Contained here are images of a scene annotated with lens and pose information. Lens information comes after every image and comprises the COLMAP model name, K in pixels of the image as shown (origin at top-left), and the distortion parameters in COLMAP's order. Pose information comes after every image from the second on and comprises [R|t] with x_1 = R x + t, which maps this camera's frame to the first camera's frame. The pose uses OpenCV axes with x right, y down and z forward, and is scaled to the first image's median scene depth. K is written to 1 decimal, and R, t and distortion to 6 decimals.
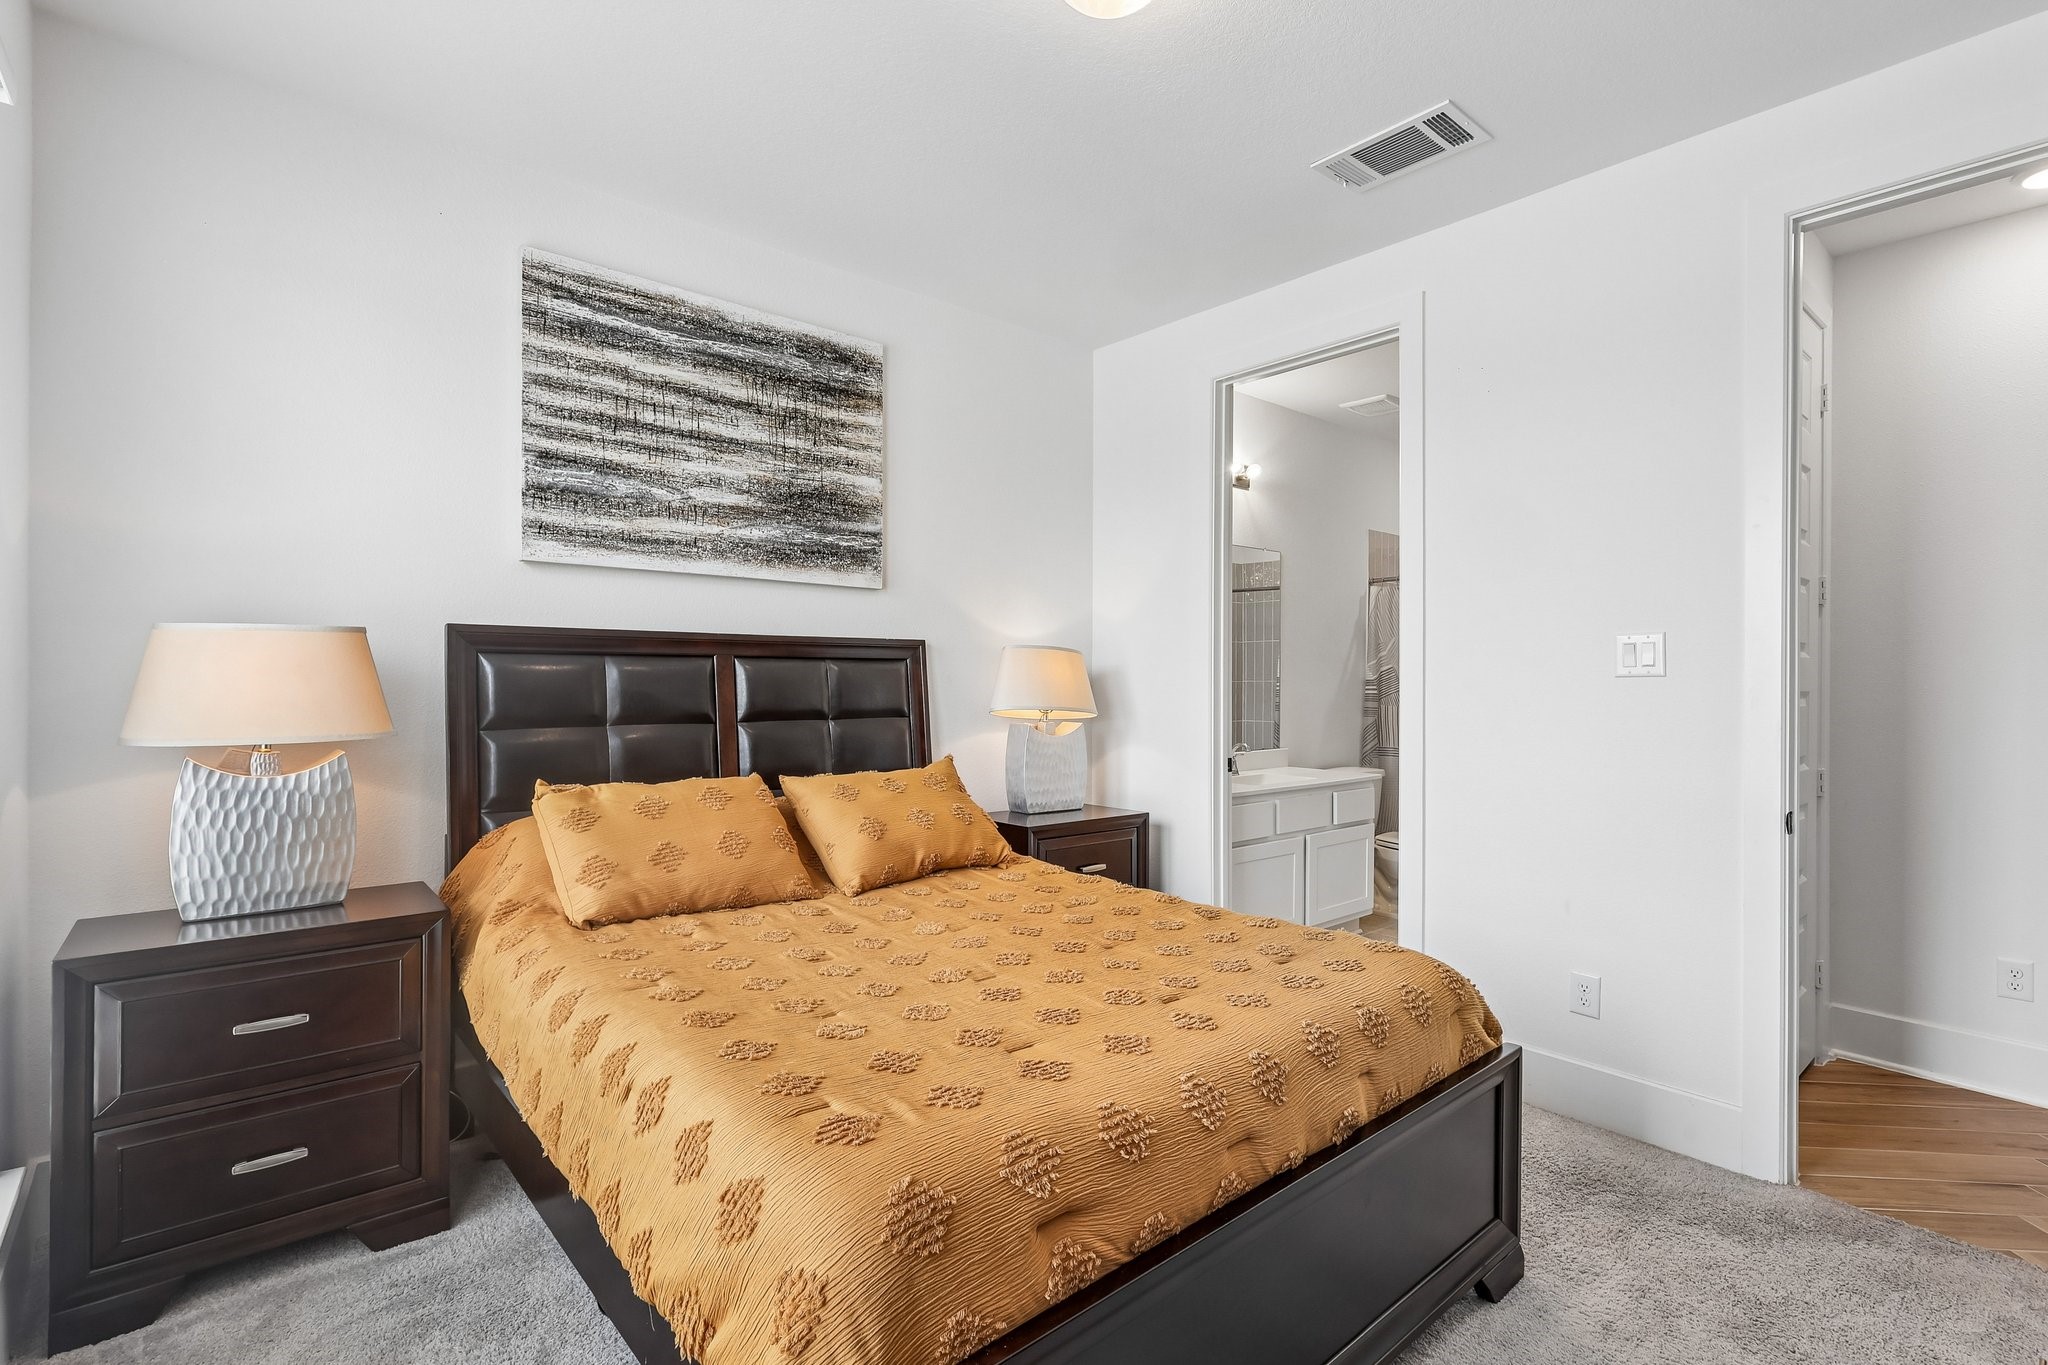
lens RADIAL K [[962.7, 0, 1067.2], [0, 962.7, 670.9], [0, 0, 1]] dist [0.008589, 0.000579]
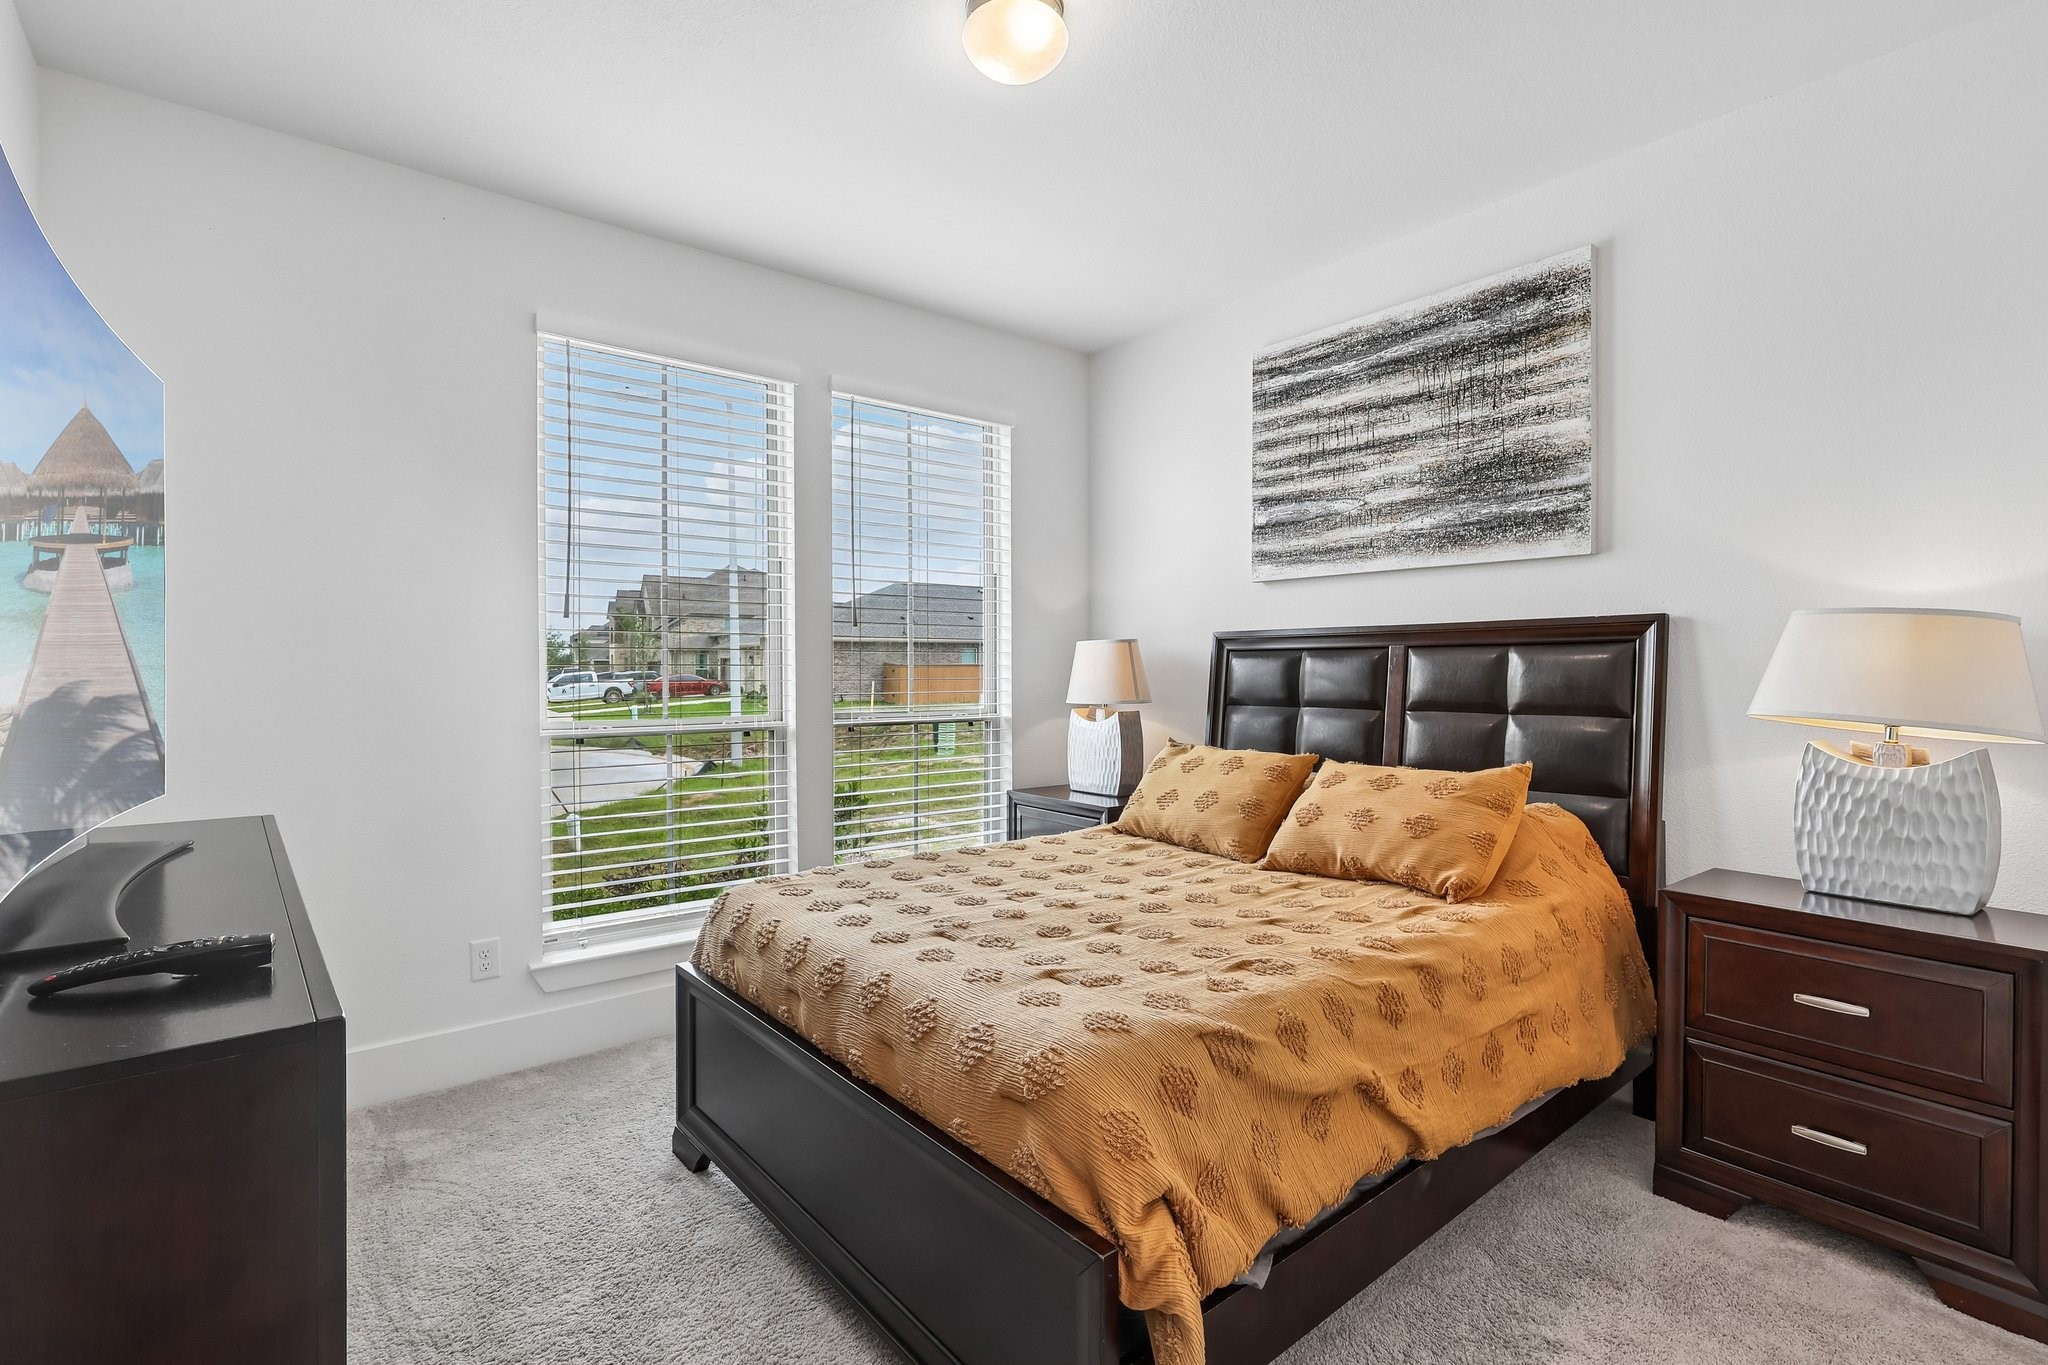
lens RADIAL K [[962.7, 0, 1026.3], [0, 962.7, 678.2], [0, 0, 1]] dist [0.008589, 0.000579]
pose [[-0.040647, 0.006502, -0.999152, 0.700086], [0.014515, 0.999877, 0.005917, 0.007567], [0.999068, -0.014262, -0.040736, 0.630710]]
